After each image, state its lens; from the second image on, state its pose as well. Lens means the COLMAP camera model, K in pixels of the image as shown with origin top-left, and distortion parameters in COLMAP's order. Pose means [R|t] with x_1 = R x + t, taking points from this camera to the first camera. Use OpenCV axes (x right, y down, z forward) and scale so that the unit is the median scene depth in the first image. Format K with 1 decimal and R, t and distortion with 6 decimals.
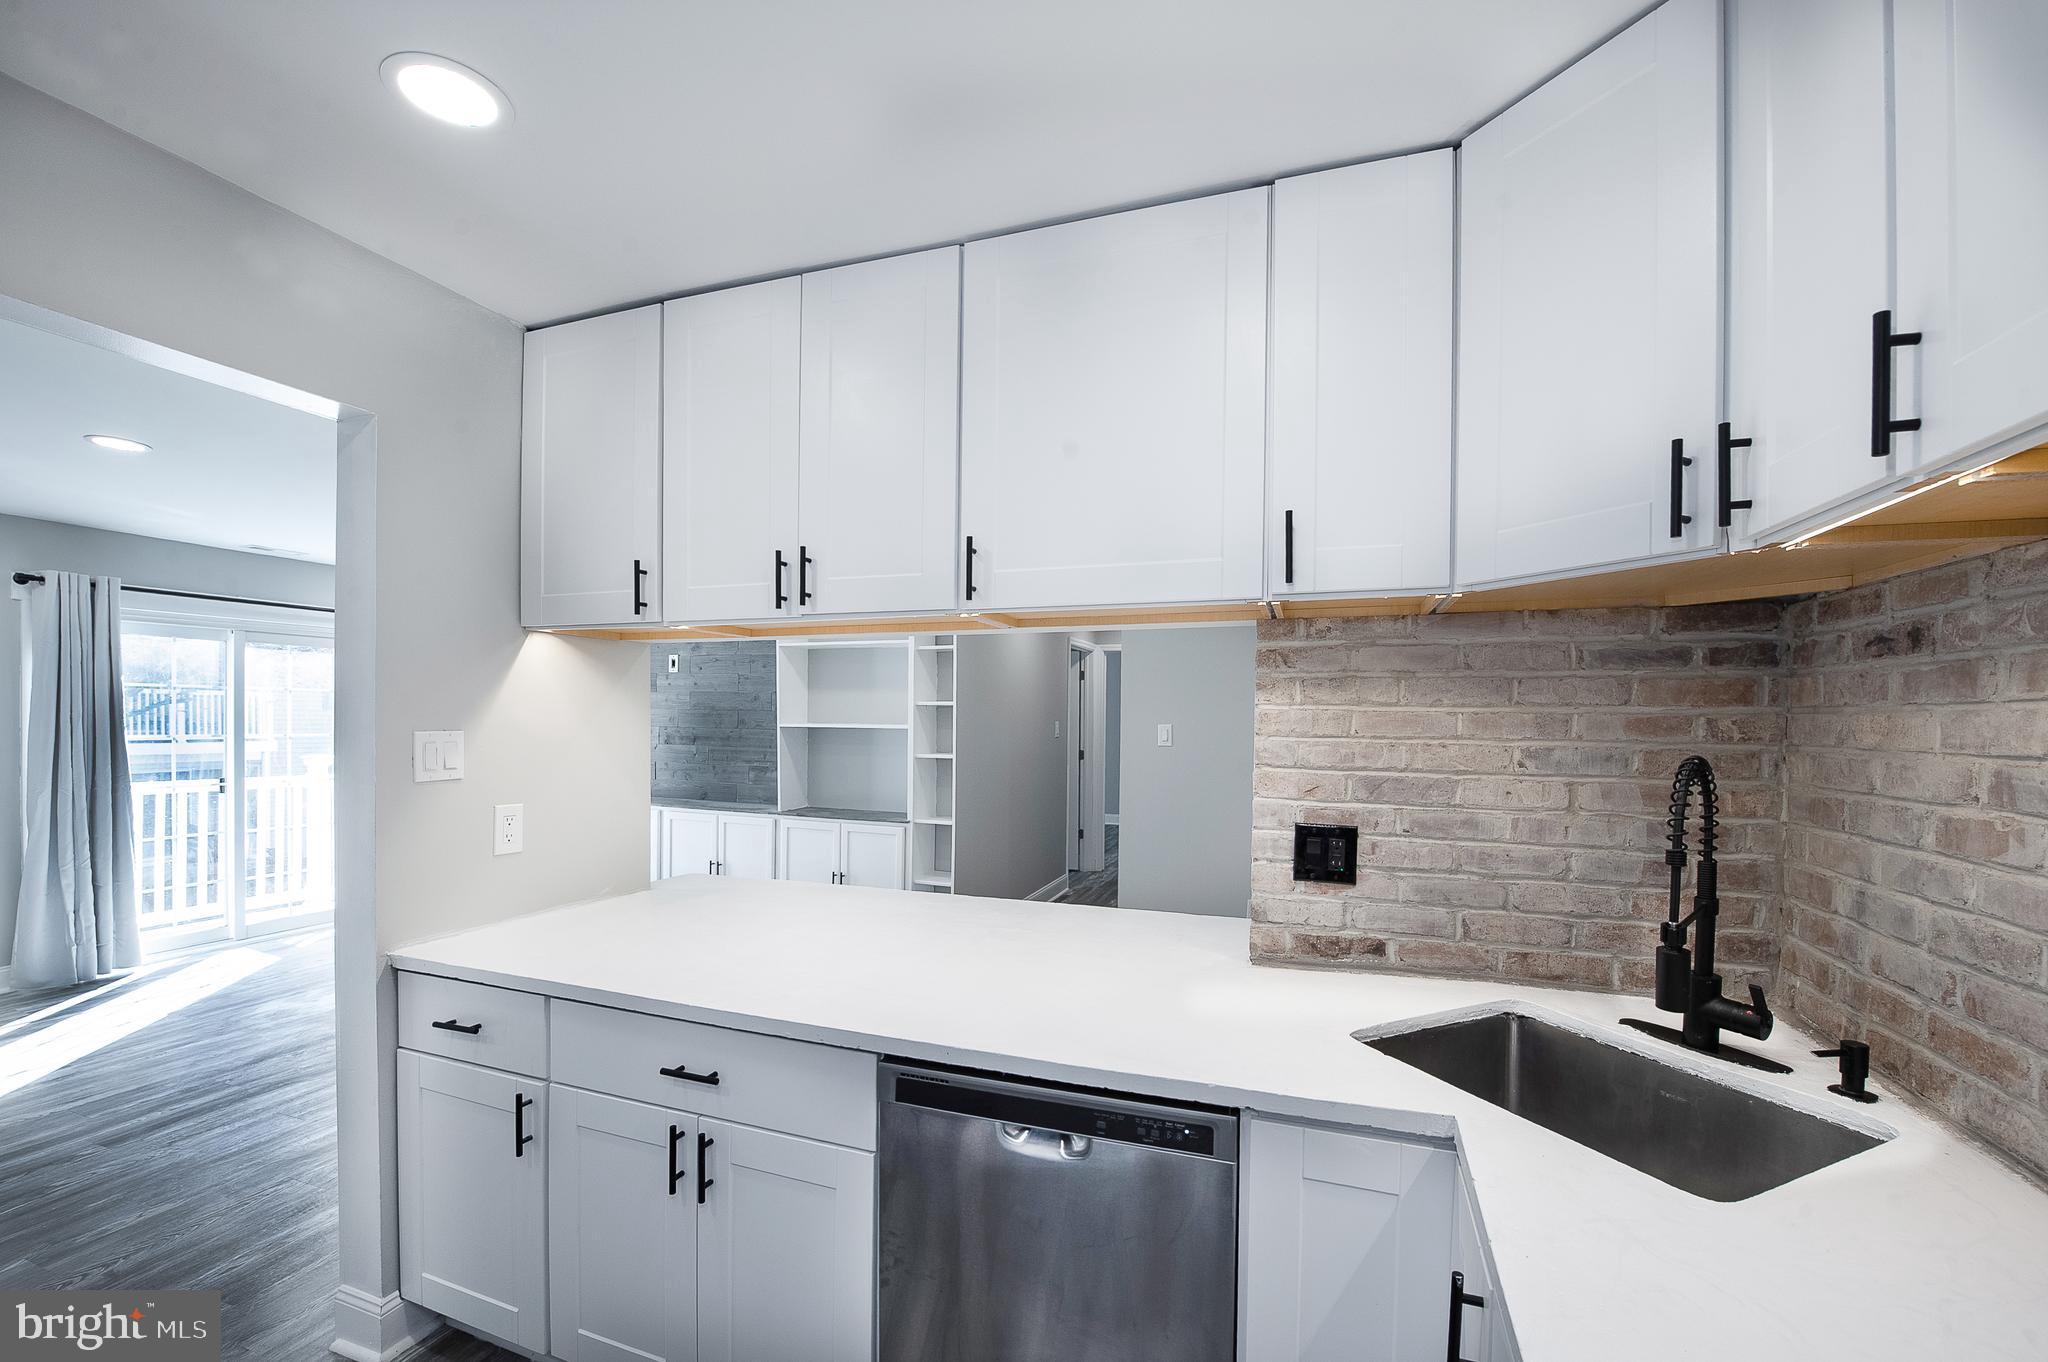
lens RADIAL K [[857.8, 0, 1022.9], [0, 857.8, 748.8], [0, 0, 1]] dist [-0.018976, -0.000486]
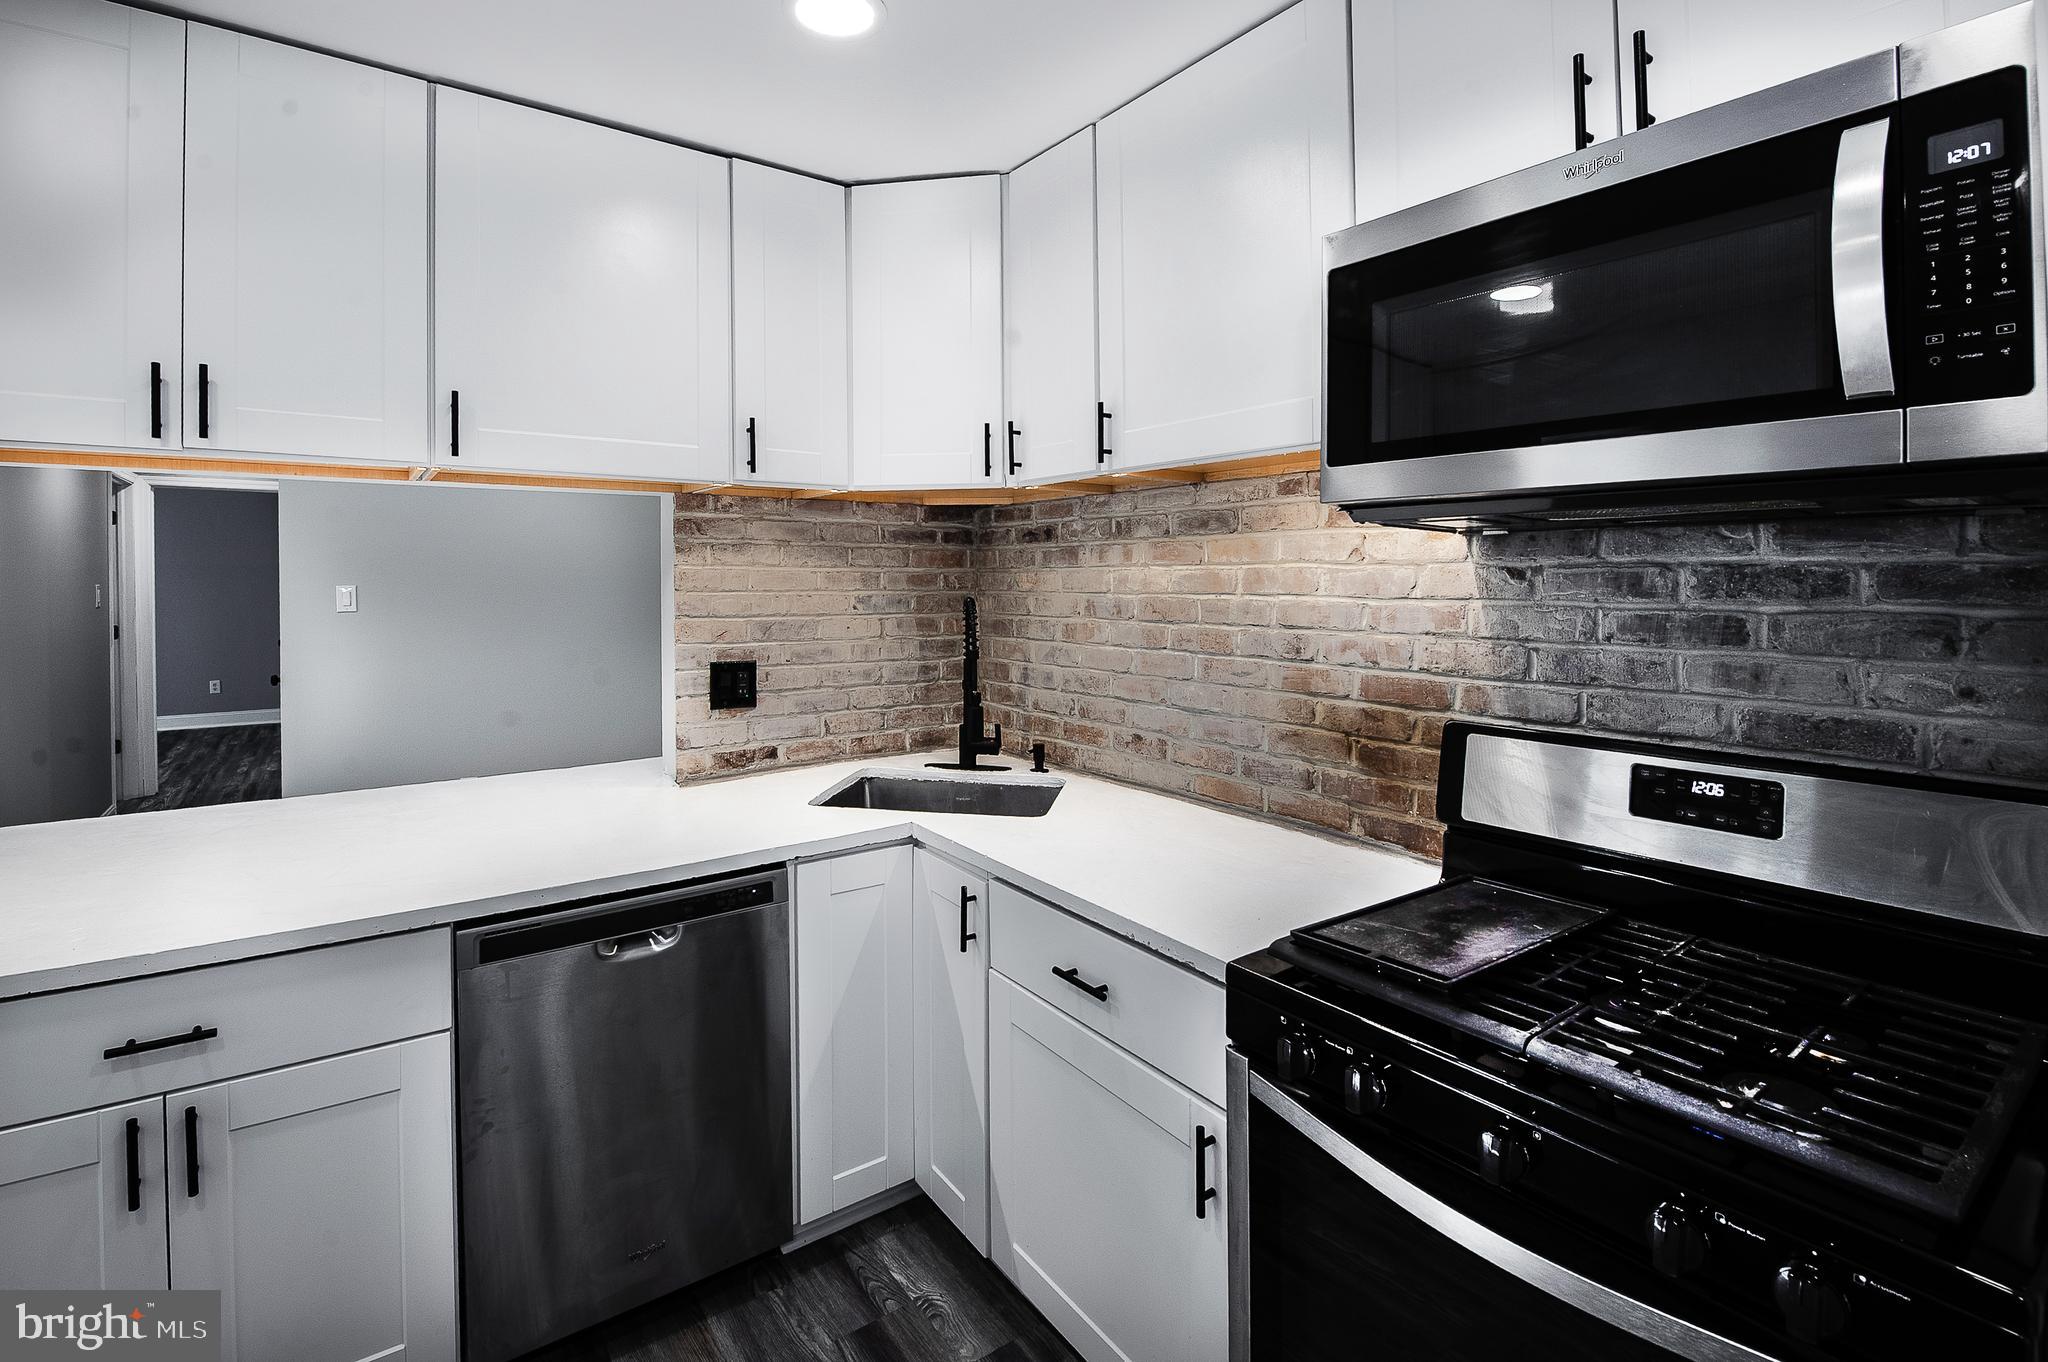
lens RADIAL K [[922.6, 0, 1024.5], [0, 922.6, 587.2], [0, 0, 1]] dist [-0.000539, -0.000140]
pose [[0.550680, -0.013124, 0.834613, -0.594752], [0.033341, 0.999424, -0.006282, 0.003502], [-0.834051, 0.031286, 0.550800, -0.109849]]
